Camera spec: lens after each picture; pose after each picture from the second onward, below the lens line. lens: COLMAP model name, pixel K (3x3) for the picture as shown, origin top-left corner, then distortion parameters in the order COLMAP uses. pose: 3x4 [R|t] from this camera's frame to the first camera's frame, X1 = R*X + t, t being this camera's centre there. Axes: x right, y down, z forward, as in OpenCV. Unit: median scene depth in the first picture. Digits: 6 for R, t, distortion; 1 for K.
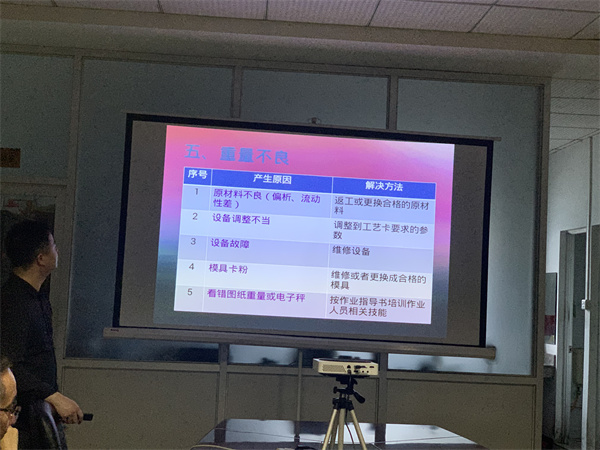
lens RADIAL K [[973.3, 0, 300.0], [0, 973.3, 225.0], [0, 0, 1]] dist [0.151222, 0.026669]
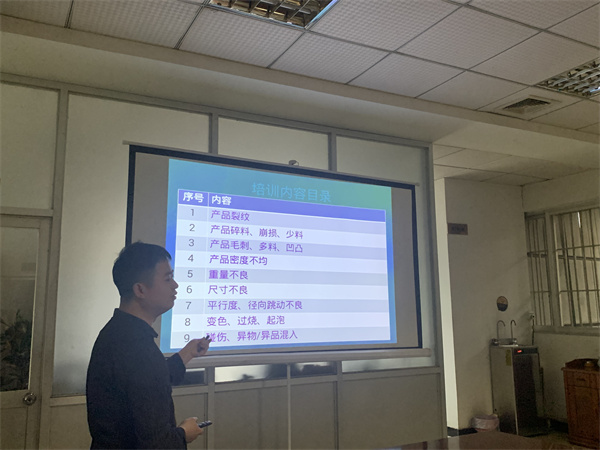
lens RADIAL K [[566.0, 0, 300.0], [0, 566.0, 225.0], [0, 0, 1]] dist [0.040282, -0.001075]
pose [[0.908002, 0.003966, 0.418946, -0.255720], [0.025127, 0.997640, -0.063902, 0.010259], [-0.418211, 0.068550, 0.905760, 0.389447]]
